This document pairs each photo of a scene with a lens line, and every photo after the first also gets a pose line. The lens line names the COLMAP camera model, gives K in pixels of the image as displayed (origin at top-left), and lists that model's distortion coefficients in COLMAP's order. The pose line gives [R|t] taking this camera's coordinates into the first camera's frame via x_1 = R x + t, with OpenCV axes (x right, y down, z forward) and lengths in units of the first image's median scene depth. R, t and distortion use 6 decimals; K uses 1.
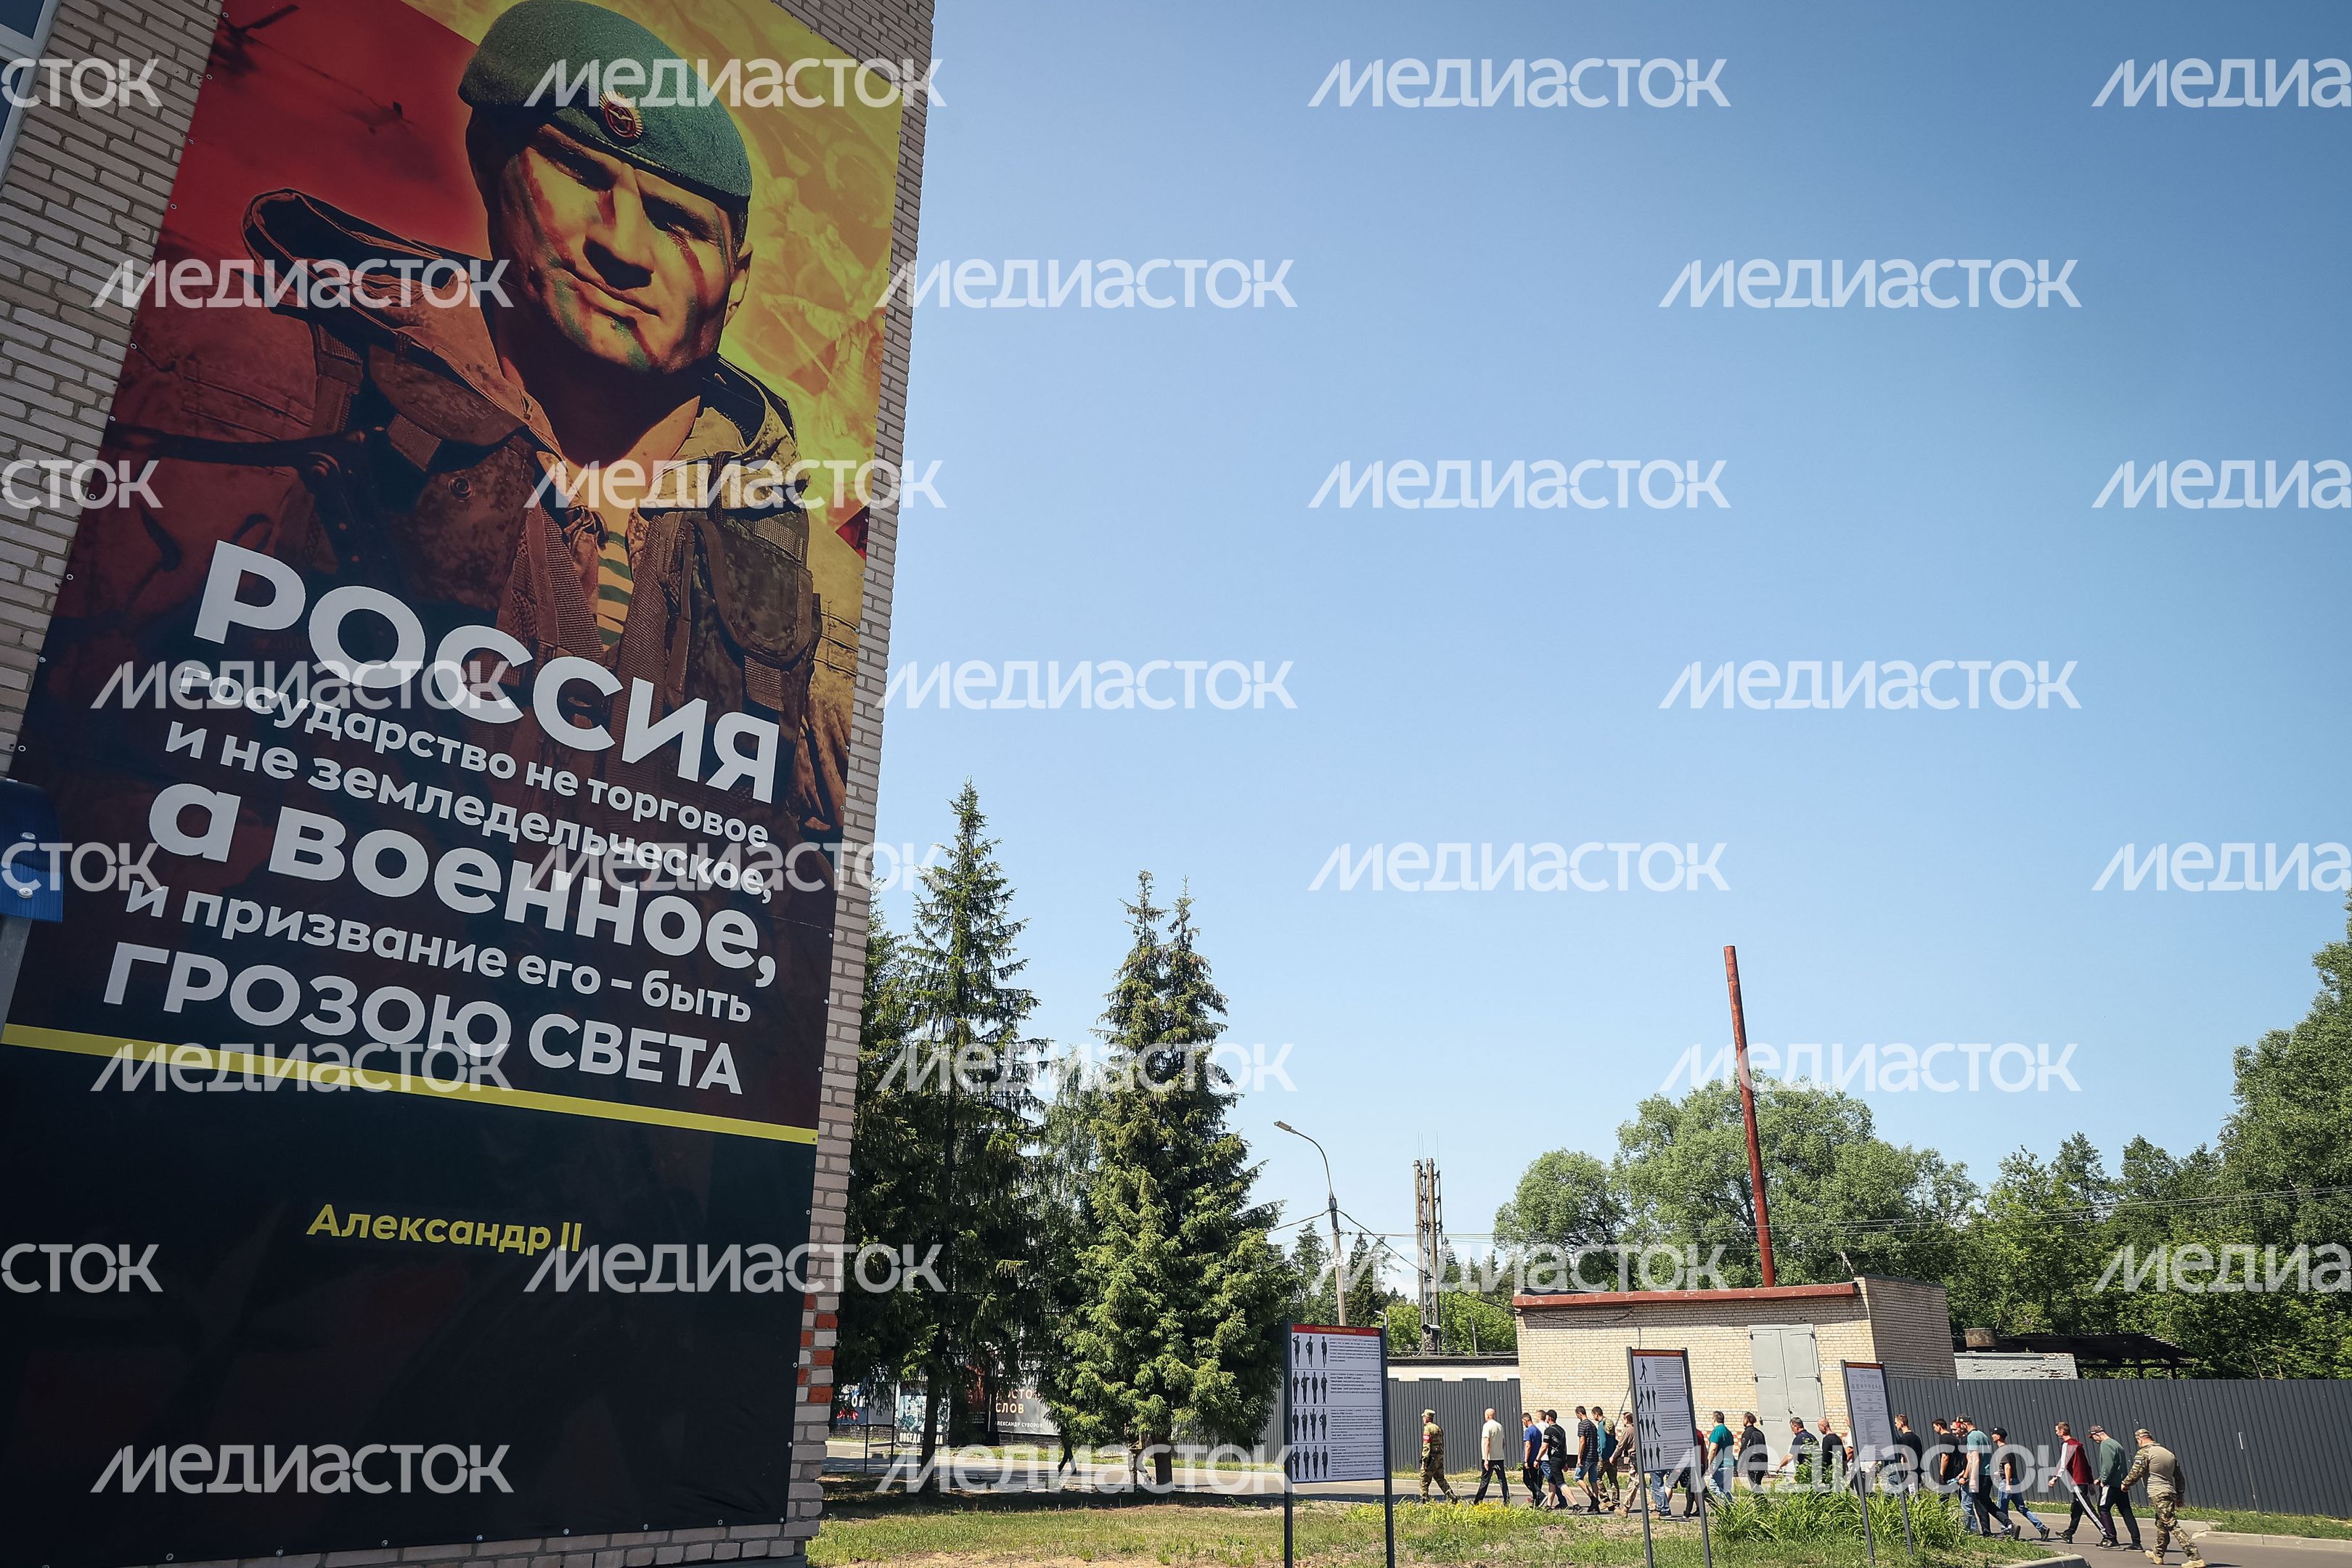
lens RADIAL K [[1586.2, 0, 1176.0], [0, 1586.2, 784.0], [0, 0, 1]] dist [0.009561, -0.002014]
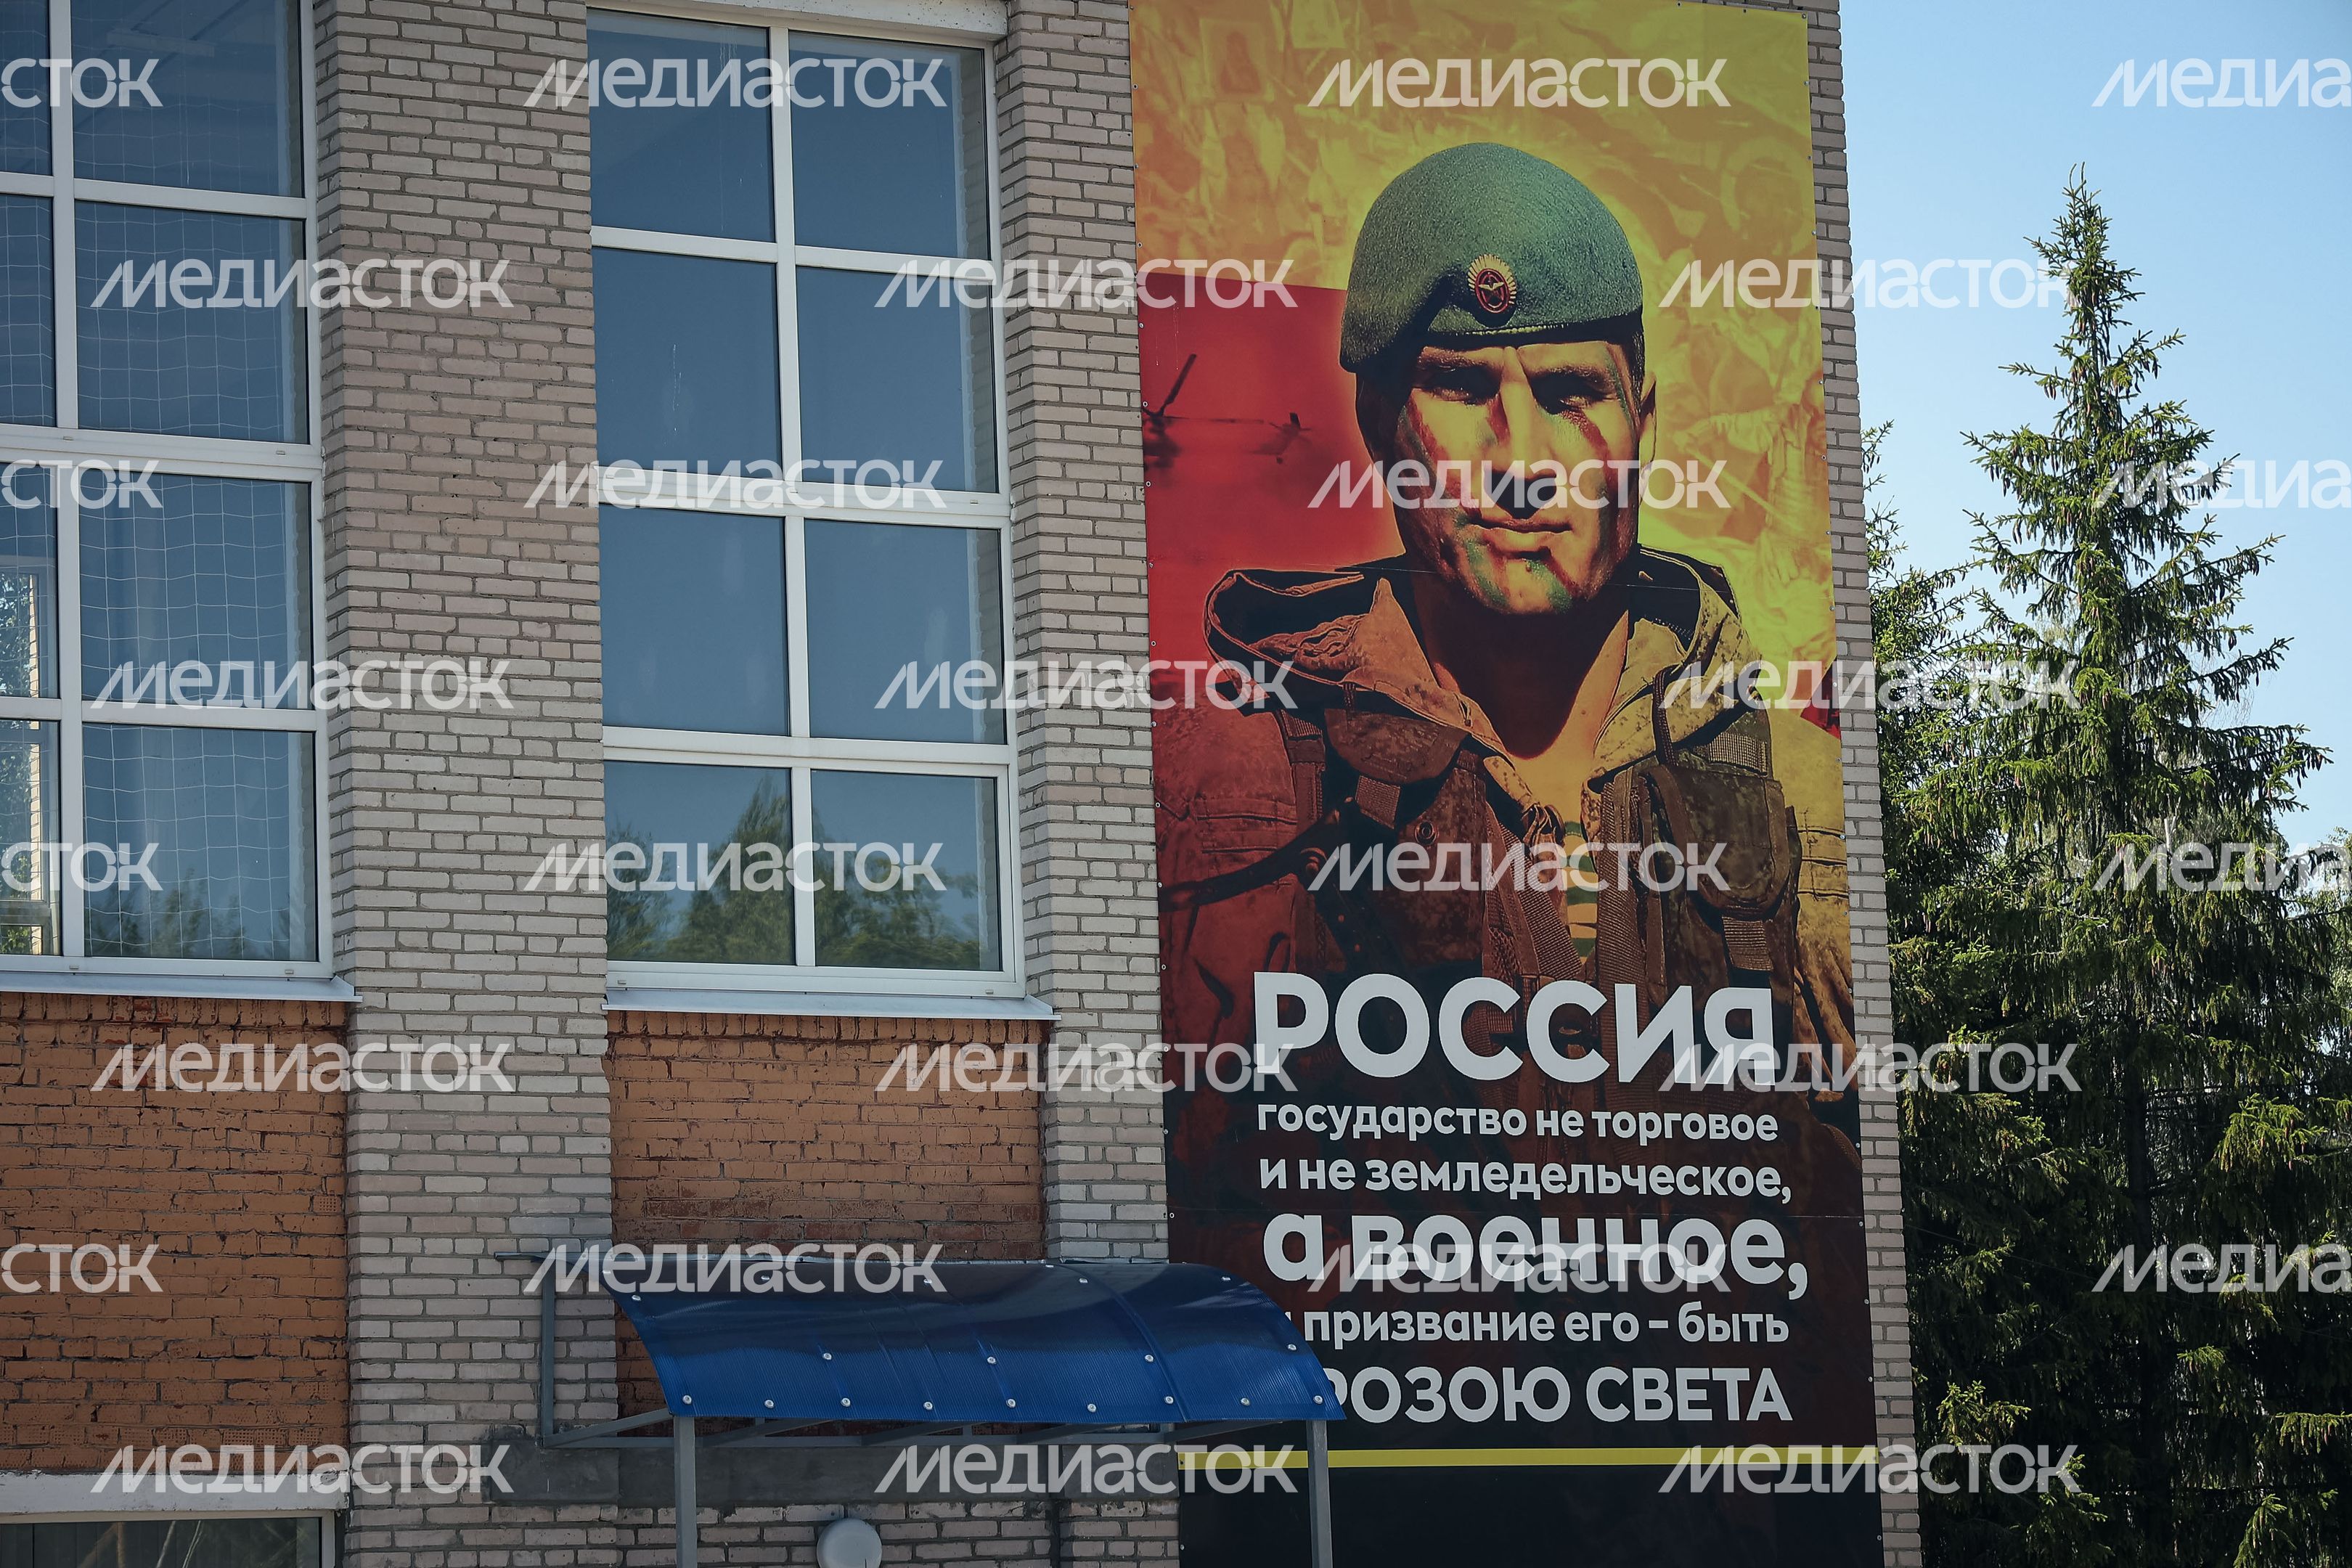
lens RADIAL K [[6340.2, 0, 1180.0], [0, 6340.2, 700.9], [0, 0, 1]] dist [0.211224, -0.792130]
pose [[0.951182, -0.083921, -0.297001, 0.523692], [0.142693, 0.972871, 0.182098, -0.938390], [0.273662, -0.215589, 0.937353, -2.483327]]
